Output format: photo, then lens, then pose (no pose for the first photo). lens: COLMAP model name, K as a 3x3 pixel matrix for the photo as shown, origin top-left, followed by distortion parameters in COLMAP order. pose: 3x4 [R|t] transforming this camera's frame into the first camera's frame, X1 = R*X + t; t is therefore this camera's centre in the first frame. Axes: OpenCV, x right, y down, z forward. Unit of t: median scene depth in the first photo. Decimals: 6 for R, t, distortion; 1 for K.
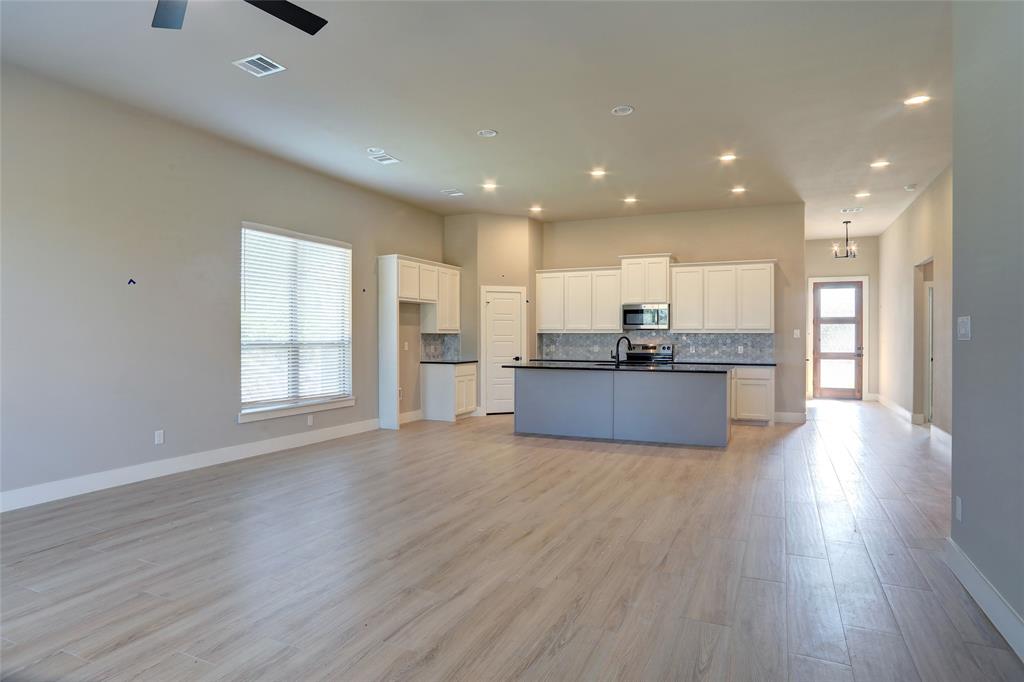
lens RADIAL K [[582.6, 0, 505.0], [0, 582.6, 337.6], [0, 0, 1]] dist [-0.053928, 0.033070]
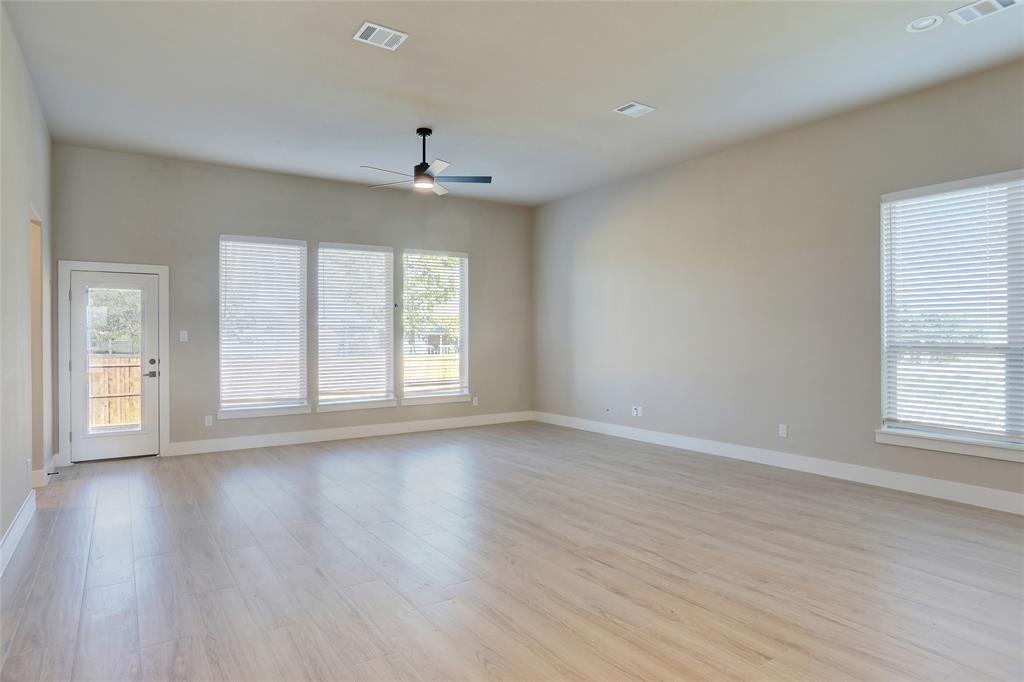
lens RADIAL K [[582.6, 0, 509.6], [0, 582.6, 336.1], [0, 0, 1]] dist [-0.053928, 0.033070]
pose [[-0.506894, -0.001157, -0.862007, 0.349687], [0.000865, 0.999998, -0.001851, -0.001345], [0.862008, -0.001684, -0.506892, 0.656578]]
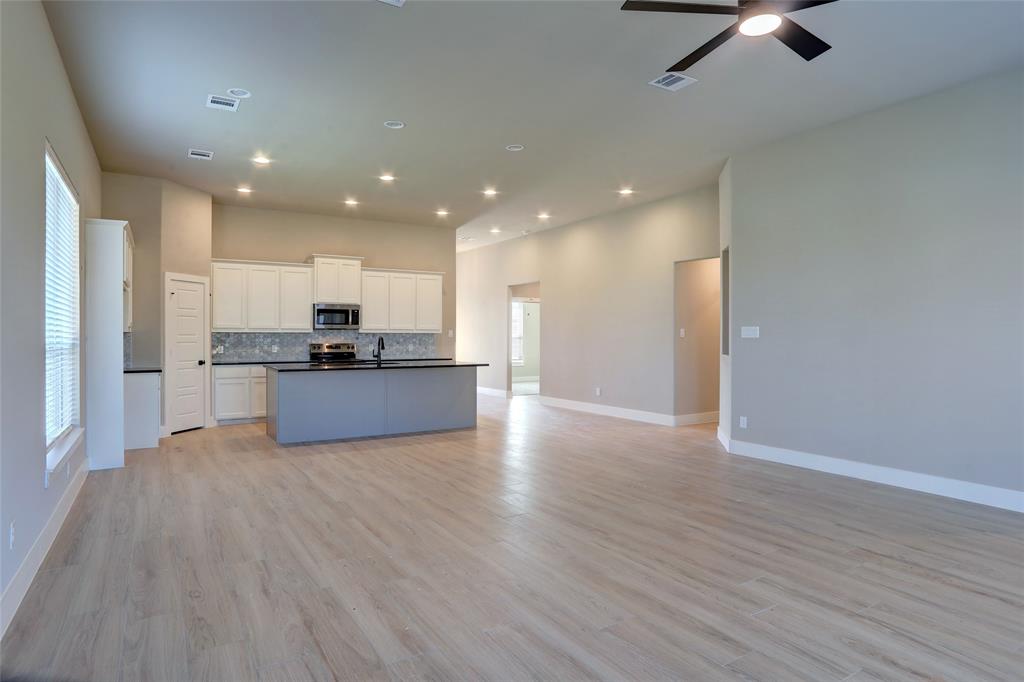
lens RADIAL K [[582.6, 0, 506.1], [0, 582.6, 338.1], [0, 0, 1]] dist [-0.053928, 0.033070]
pose [[0.541957, -0.003947, 0.840397, -0.471795], [0.001280, 0.999992, 0.003872, -0.001968], [-0.840405, -0.001022, 0.541958, 0.208298]]
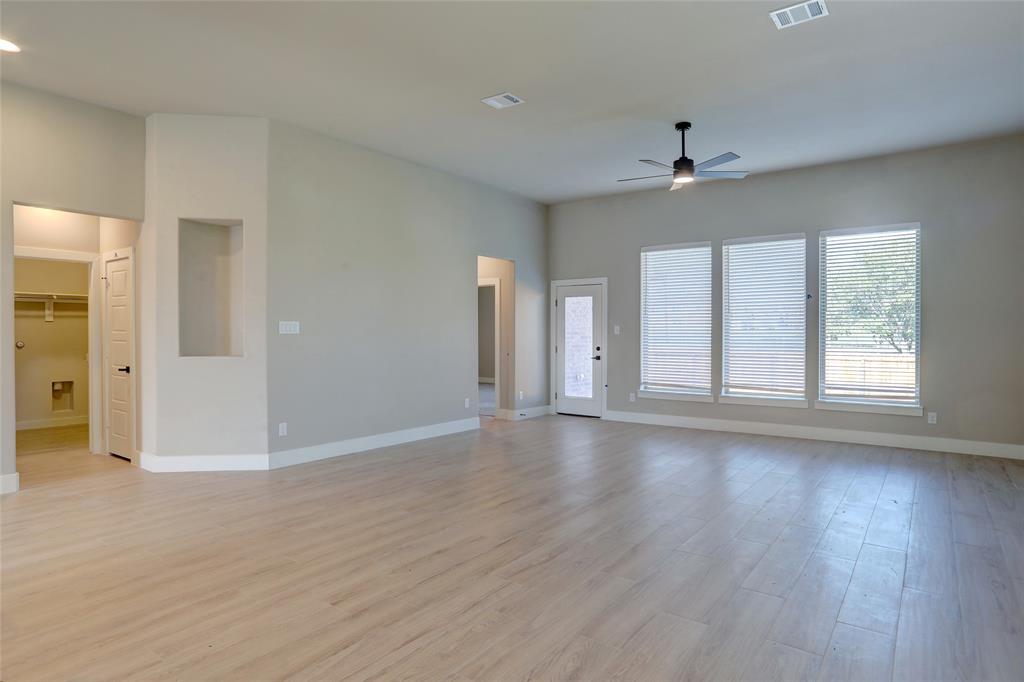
lens RADIAL K [[582.6, 0, 517.1], [0, 582.6, 342.1], [0, 0, 1]] dist [-0.053928, 0.033070]
pose [[-0.982802, -0.005121, 0.184591, -0.083129], [-0.001388, 0.999792, 0.020348, -0.002523], [-0.184657, 0.019742, -0.982605, 0.906536]]
